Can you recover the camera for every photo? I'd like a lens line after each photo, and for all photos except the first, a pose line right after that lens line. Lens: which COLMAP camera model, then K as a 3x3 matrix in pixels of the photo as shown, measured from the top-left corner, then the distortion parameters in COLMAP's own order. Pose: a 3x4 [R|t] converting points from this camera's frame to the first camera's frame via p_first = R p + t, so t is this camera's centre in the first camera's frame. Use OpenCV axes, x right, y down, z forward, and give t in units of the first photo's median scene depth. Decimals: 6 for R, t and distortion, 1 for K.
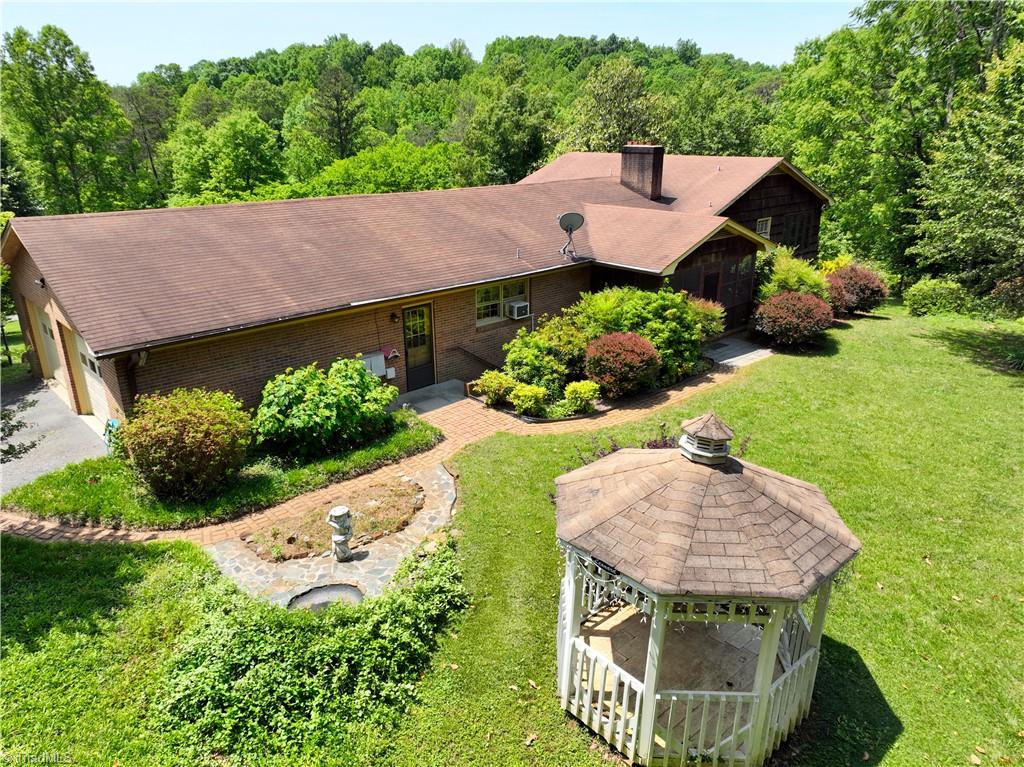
lens RADIAL K [[717.2, 0, 512.0], [0, 717.2, 383.5], [0, 0, 1]] dist [0.009797, 0.008870]
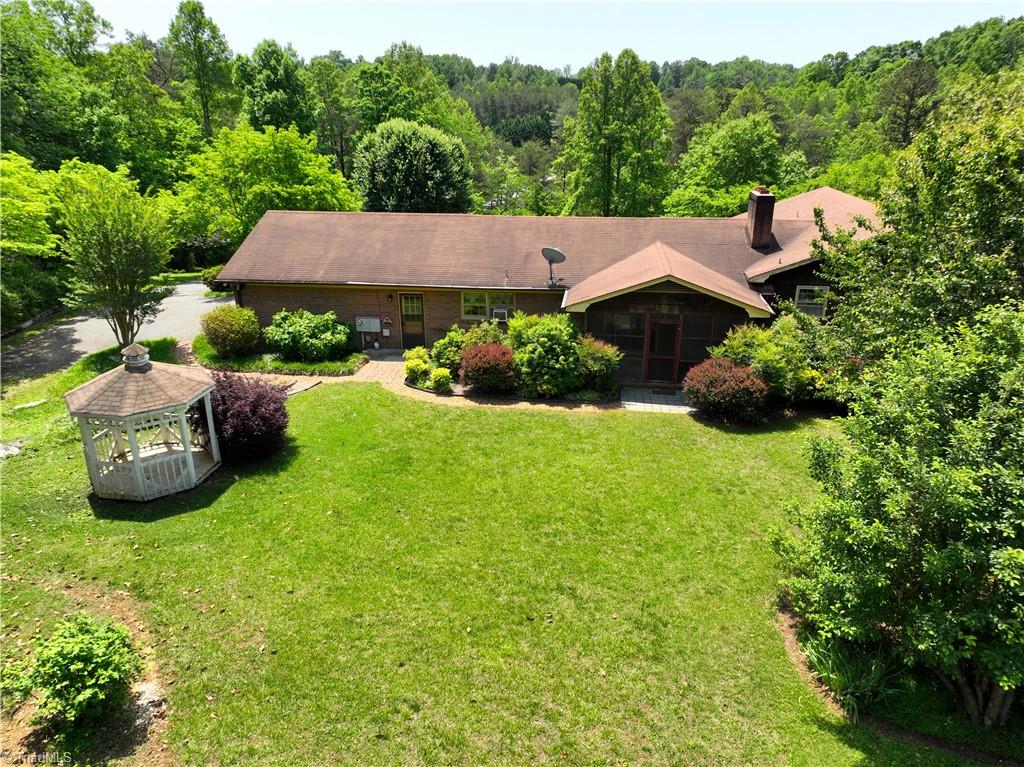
lens RADIAL K [[717.2, 0, 512.0], [0, 717.2, 383.5], [0, 0, 1]] dist [0.009797, 0.008870]
pose [[0.643884, 0.279740, -0.712151, 1.058370], [-0.262341, 0.955062, 0.137965, -0.180778], [0.718742, 0.097993, 0.688336, 0.129700]]
